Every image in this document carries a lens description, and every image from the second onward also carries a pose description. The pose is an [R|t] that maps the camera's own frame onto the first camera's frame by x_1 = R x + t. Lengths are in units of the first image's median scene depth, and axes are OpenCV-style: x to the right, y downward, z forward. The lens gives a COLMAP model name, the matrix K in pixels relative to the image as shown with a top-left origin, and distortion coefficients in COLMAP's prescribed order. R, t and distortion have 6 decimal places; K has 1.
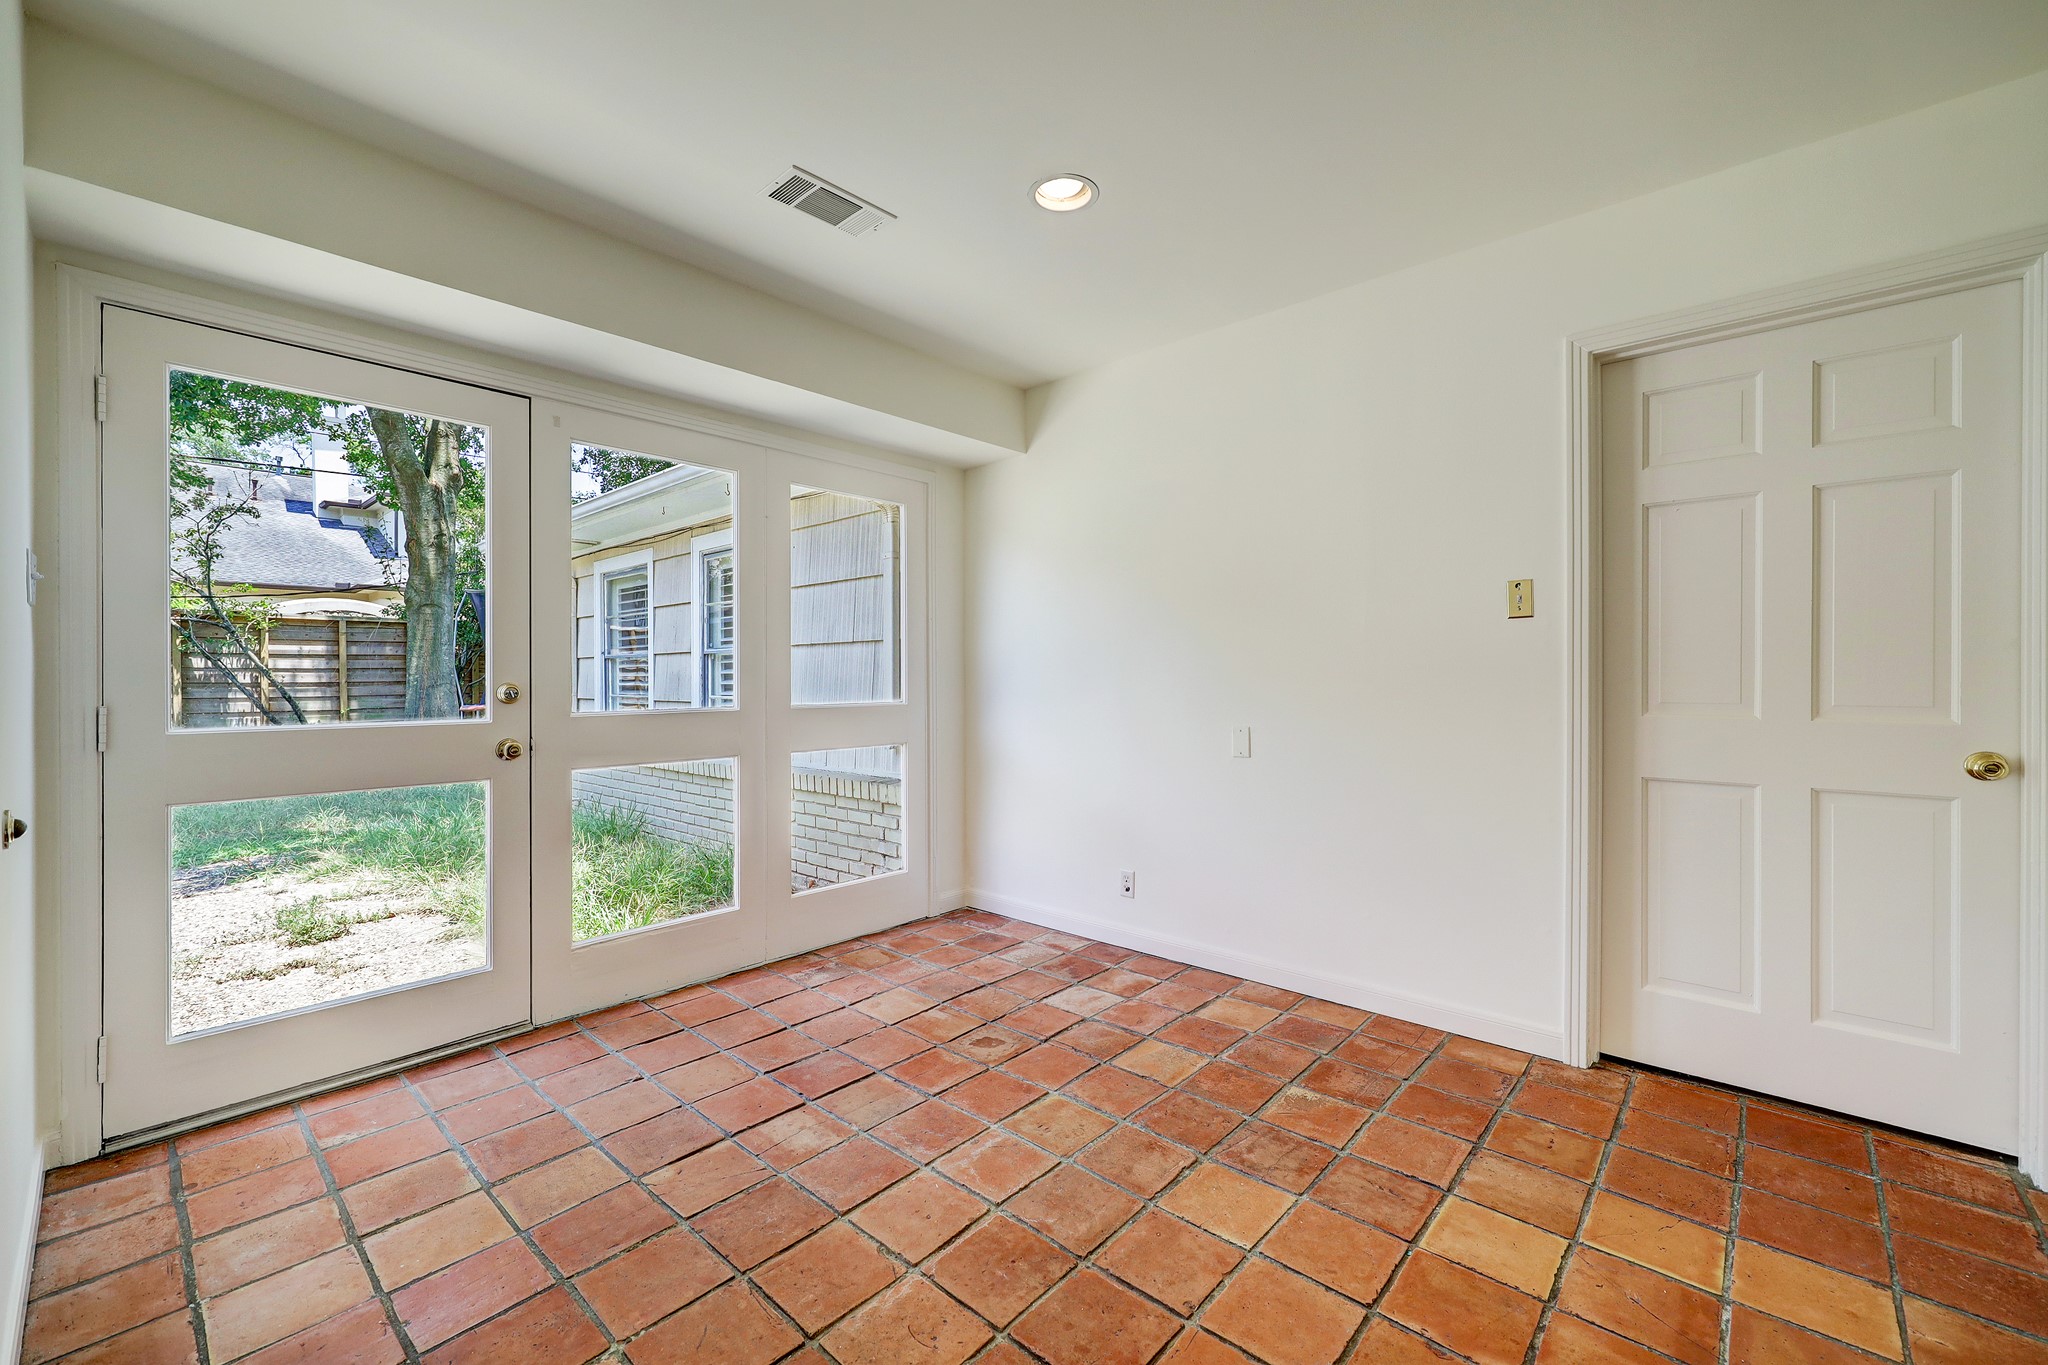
lens RADIAL K [[837.1, 0, 1009.1], [0, 837.1, 686.7], [0, 0, 1]] dist [-0.002205, 0.000287]
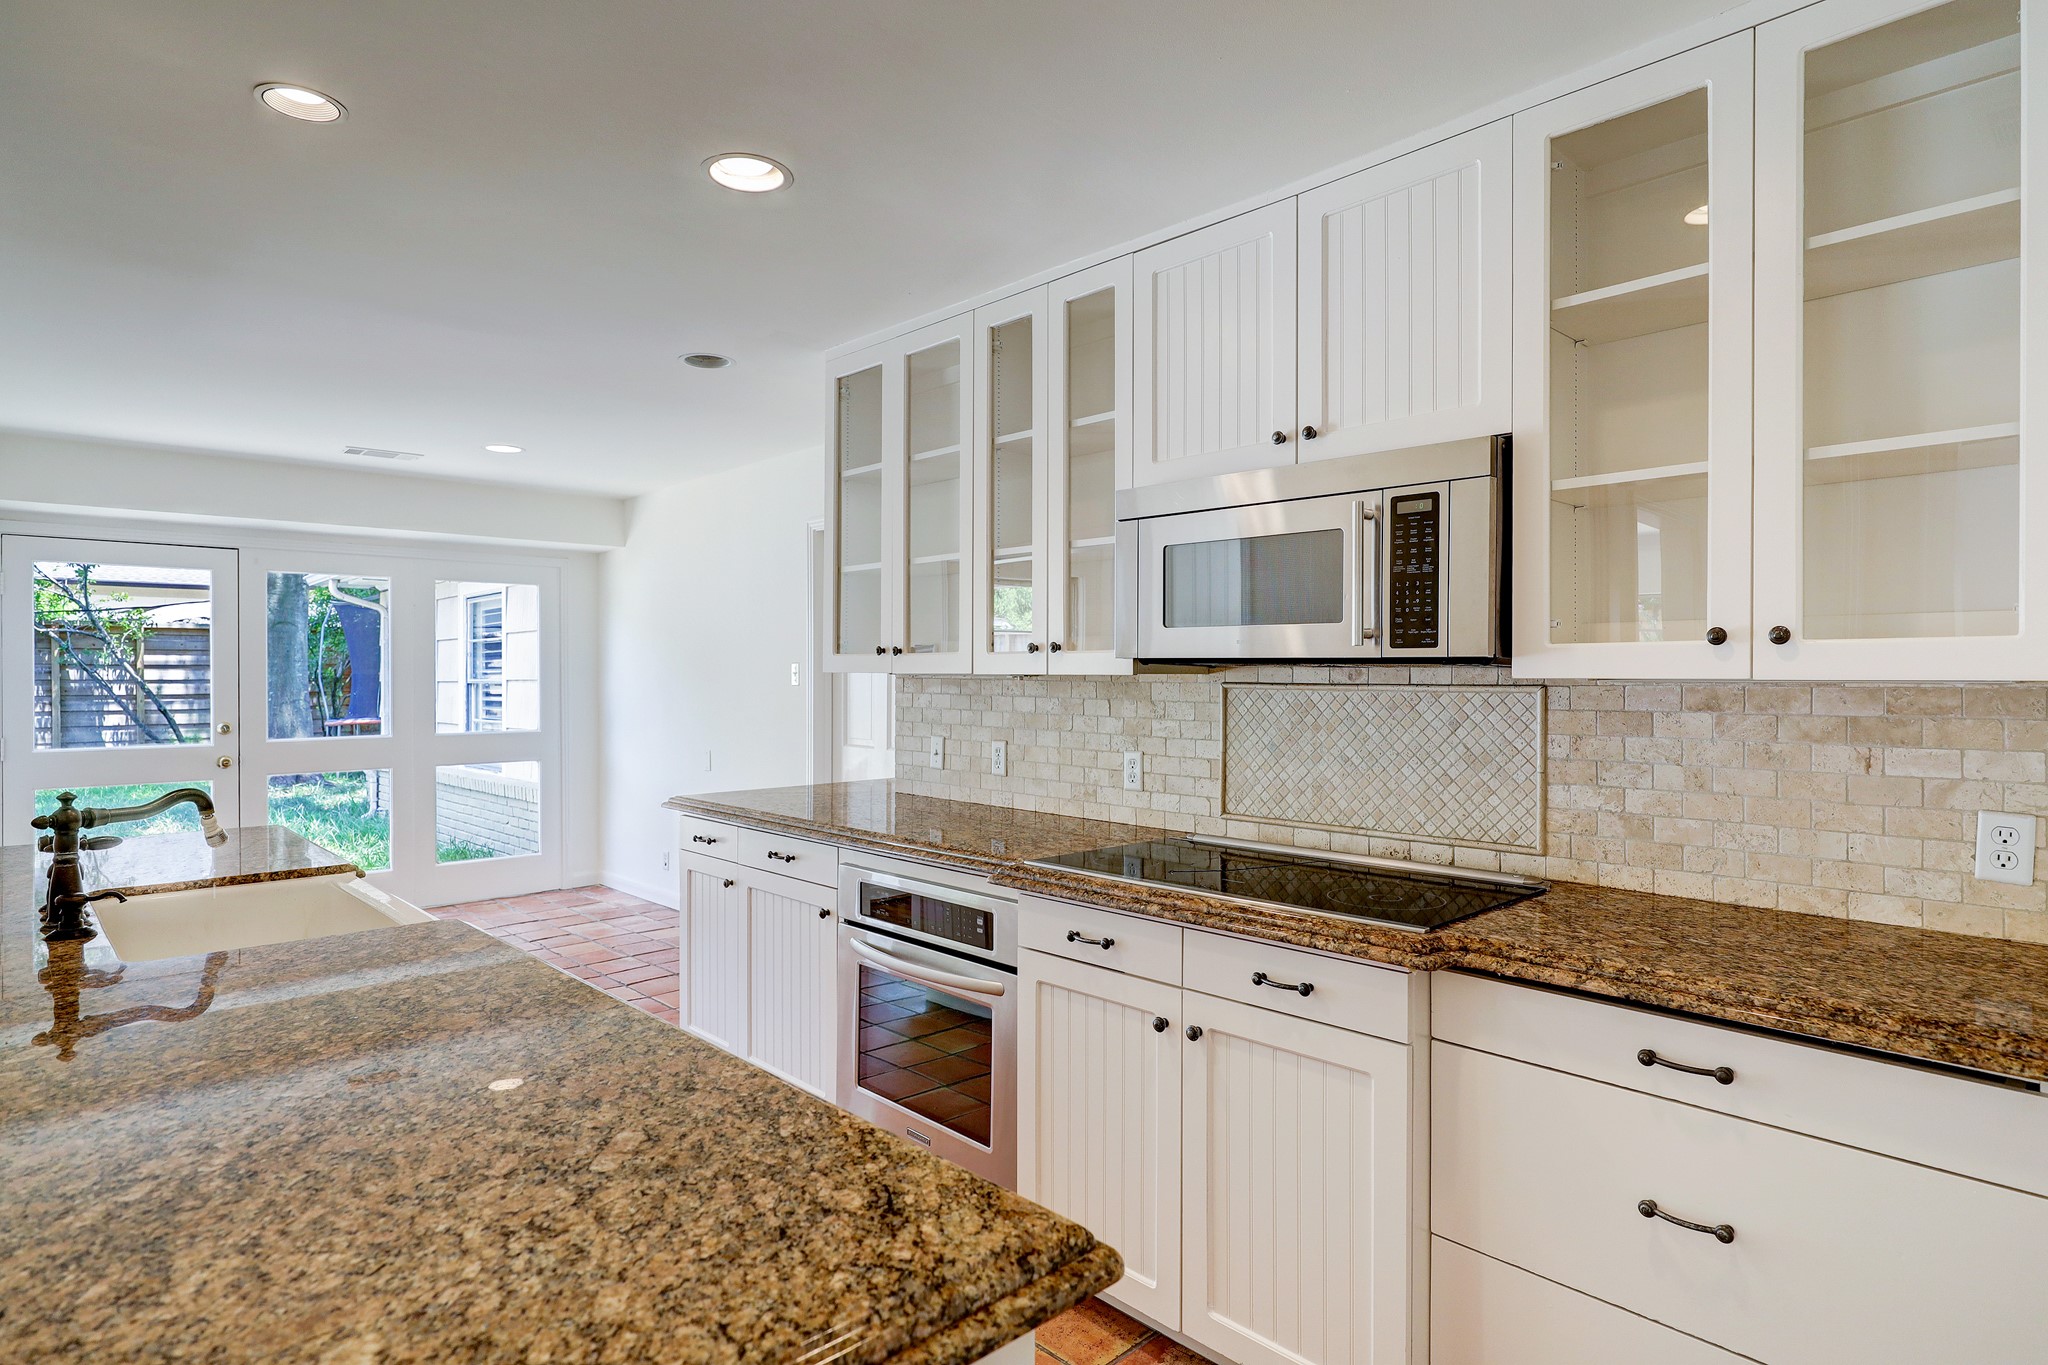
lens RADIAL K [[1099.6, 0, 994.2], [0, 1099.6, 672.7], [0, 0, 1]] dist [-0.001577, -0.001254]
pose [[0.996832, -0.000784, -0.079532, 0.858507], [-0.000355, 0.999898, -0.014304, -0.055711], [0.079535, 0.014287, 0.996730, -0.821281]]
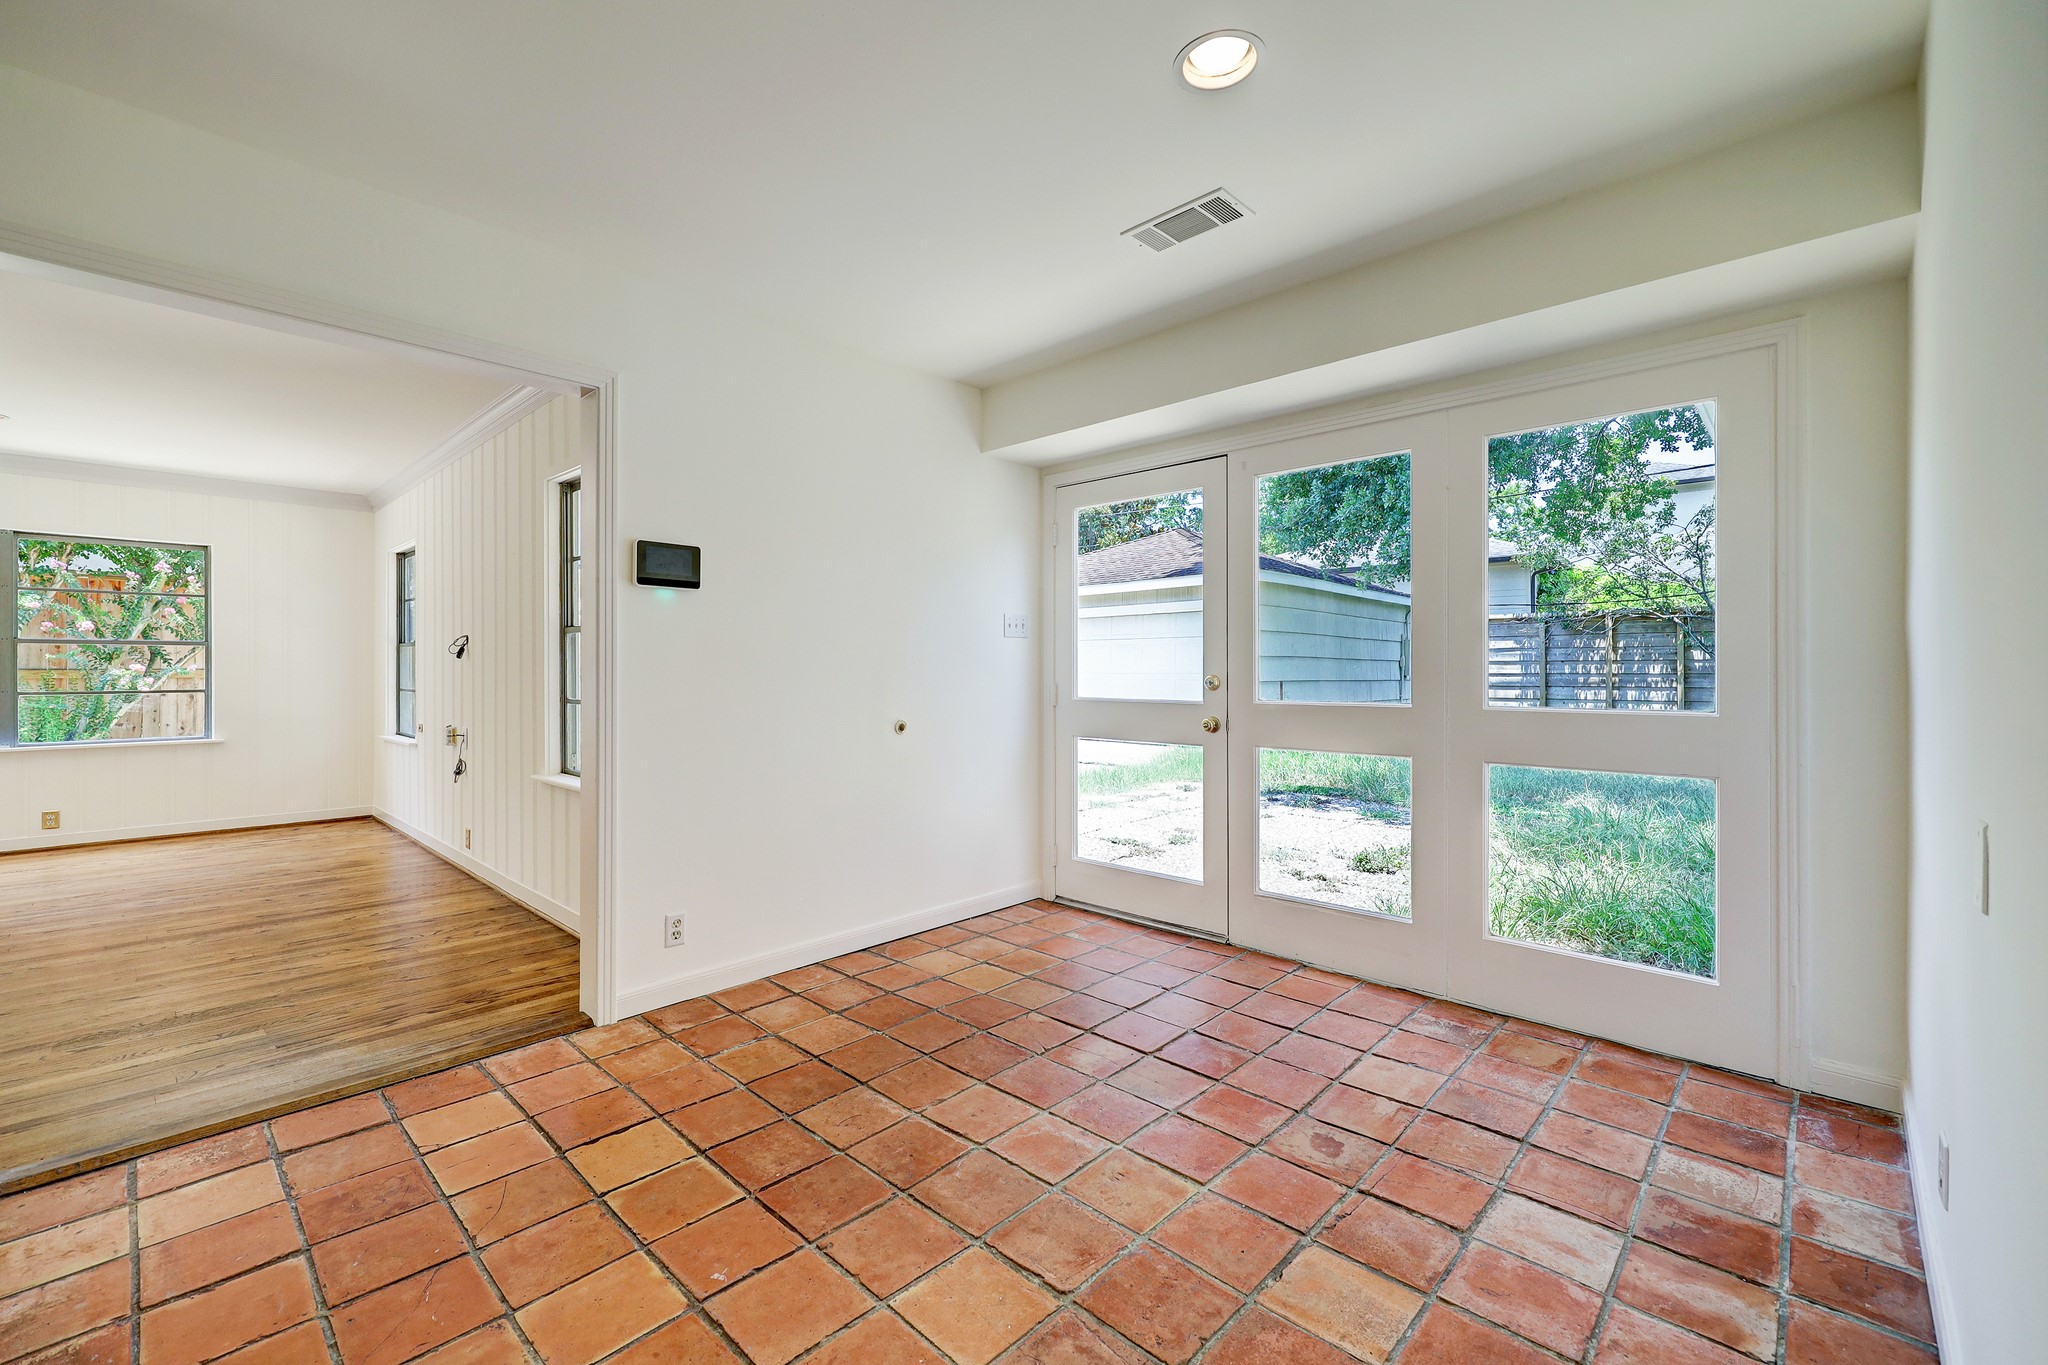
lens RADIAL K [[837.1, 0, 1018.7], [0, 837.1, 668.6], [0, 0, 1]] dist [-0.002205, 0.000287]
pose [[-0.012952, 0.002698, -0.999912, 0.577338], [-0.013044, 0.999911, 0.002867, -0.010478], [0.999831, 0.013080, -0.012915, 0.554066]]
